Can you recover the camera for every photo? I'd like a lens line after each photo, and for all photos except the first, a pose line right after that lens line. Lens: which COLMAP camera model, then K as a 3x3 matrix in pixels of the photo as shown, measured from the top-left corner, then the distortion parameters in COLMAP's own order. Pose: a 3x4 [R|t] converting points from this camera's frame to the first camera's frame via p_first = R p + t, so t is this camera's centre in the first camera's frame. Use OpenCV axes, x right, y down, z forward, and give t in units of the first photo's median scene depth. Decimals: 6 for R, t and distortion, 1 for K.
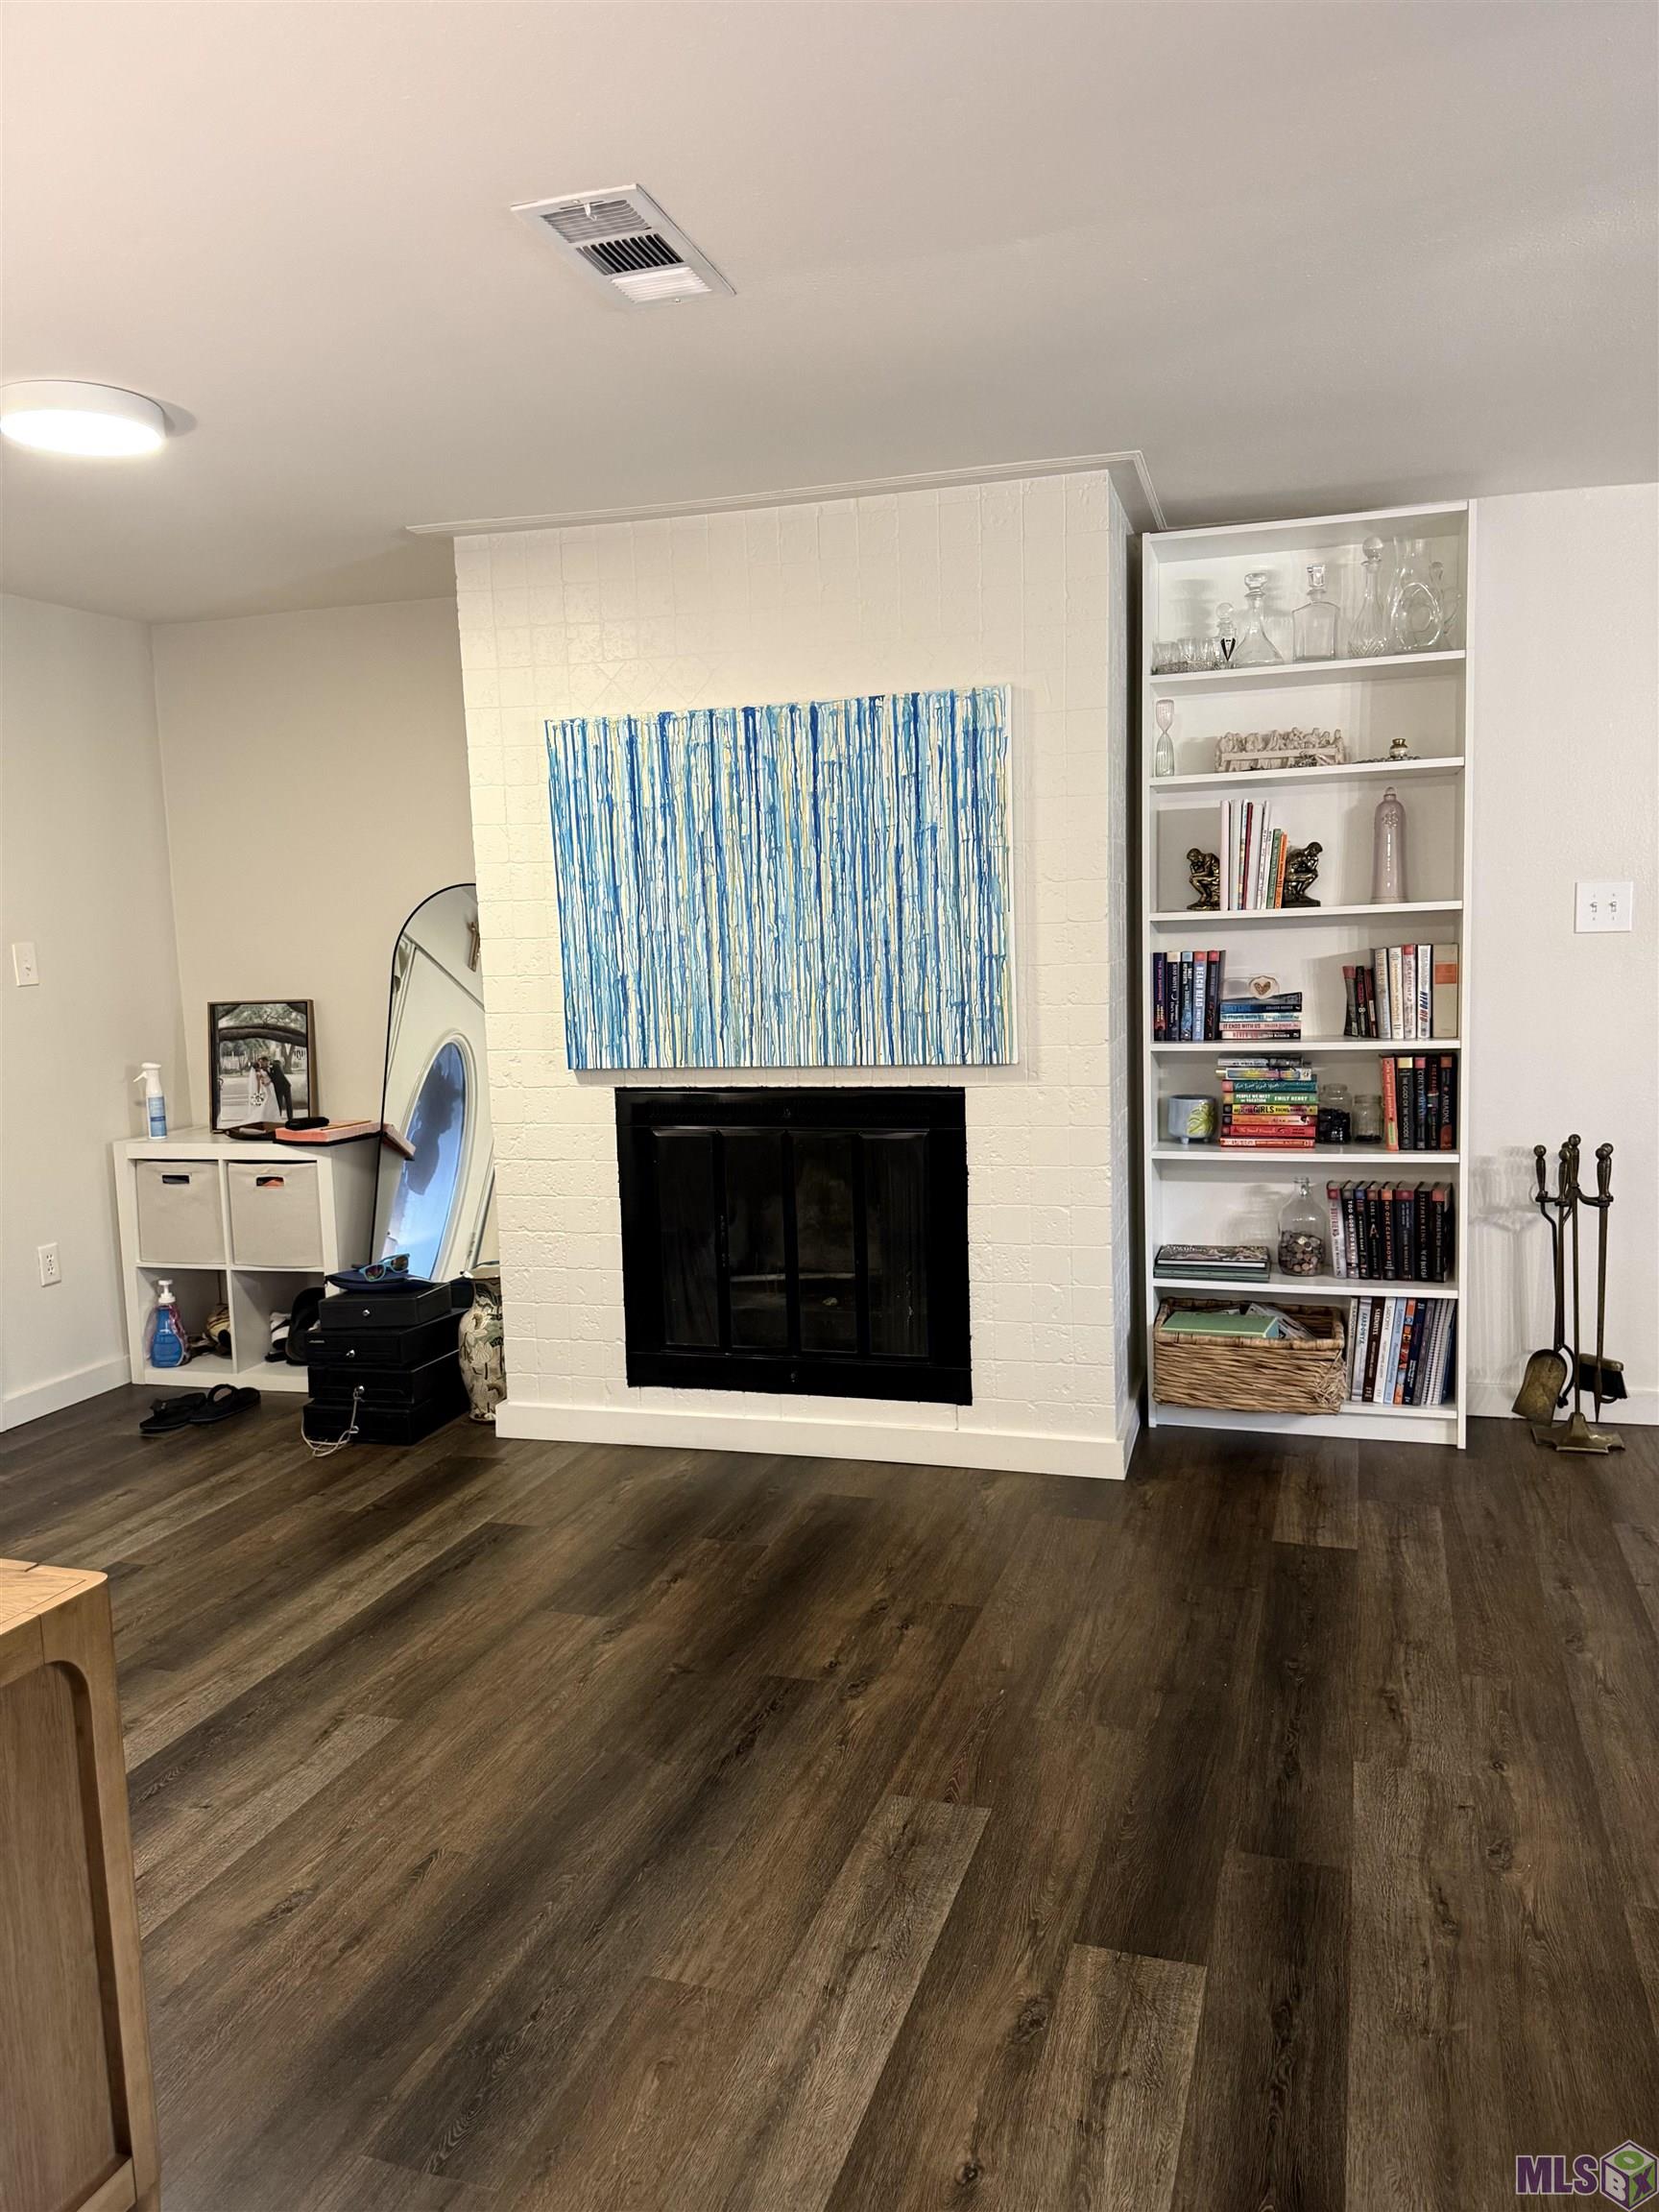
lens RADIAL K [[1564.4, 0, 839.9], [0, 1564.4, 1110.7], [0, 0, 1]] dist [0.012546, -0.013567]
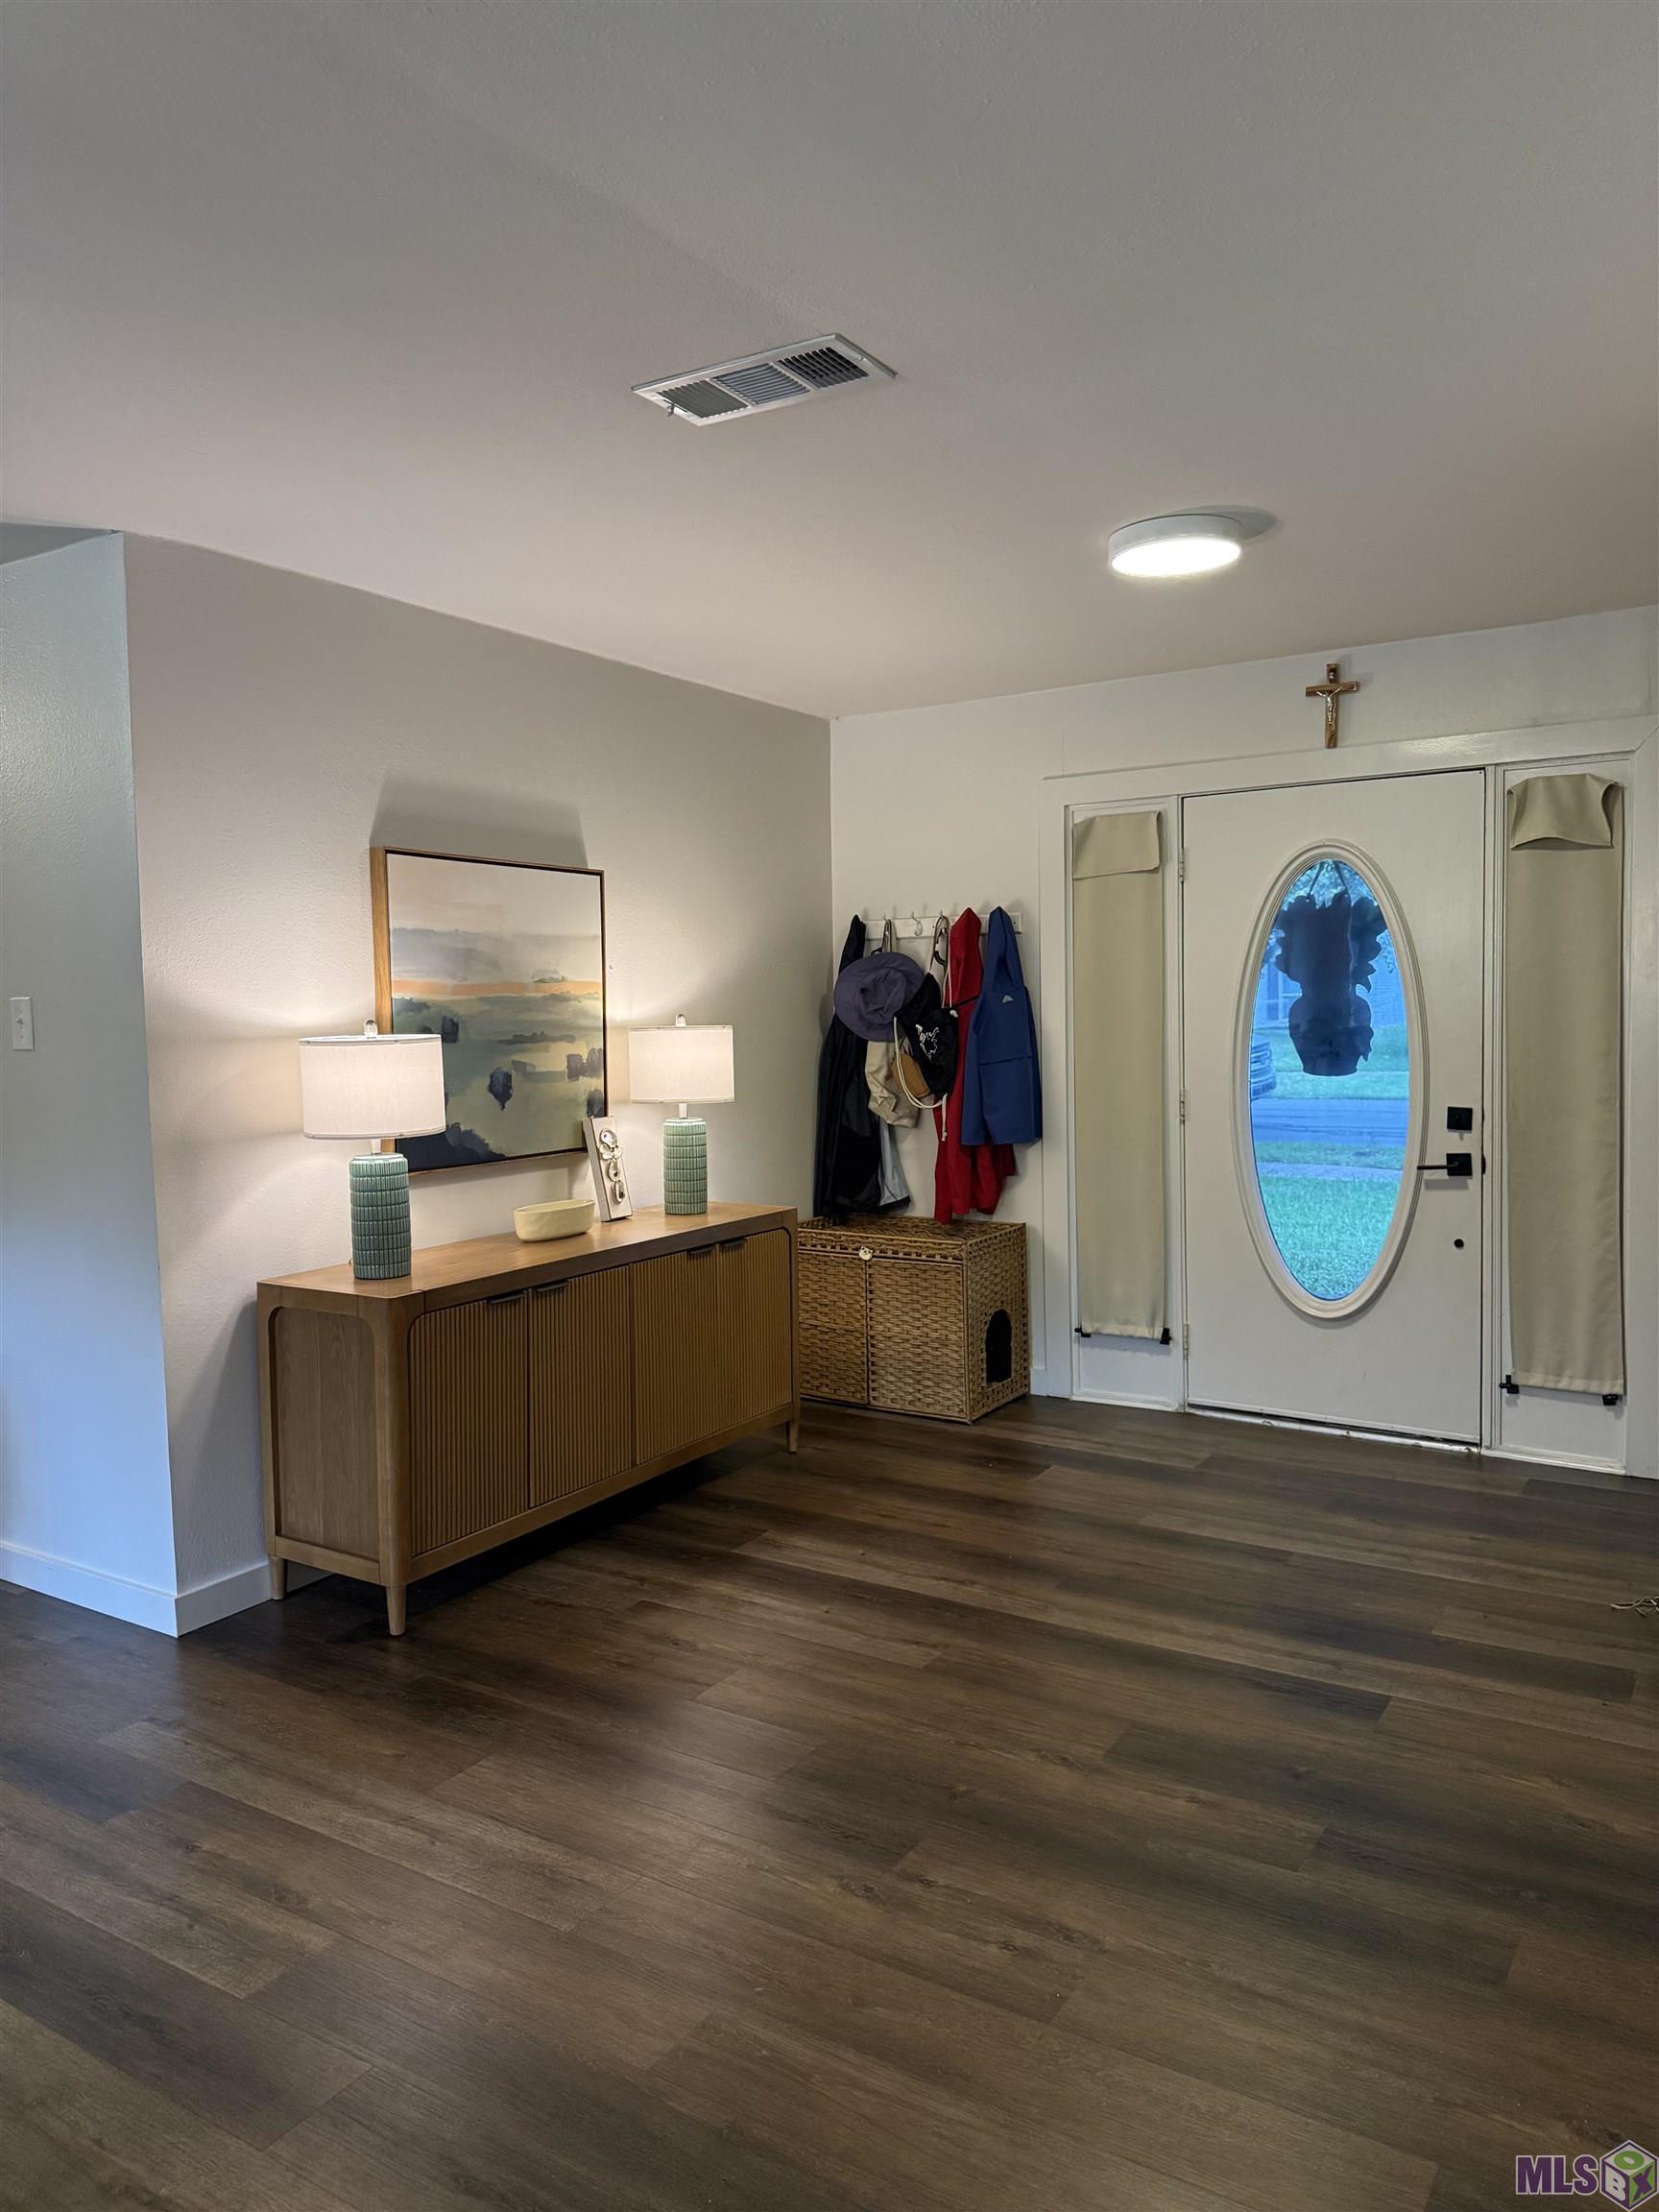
lens RADIAL K [[1564.4, 0, 837.8], [0, 1564.4, 1094.0], [0, 0, 1]] dist [0.012546, -0.013567]
pose [[-0.237137, 0.099874, -0.966329, 0.742939], [-0.088126, 0.988389, 0.123780, -0.157282], [0.967471, 0.114512, -0.225582, 1.045157]]
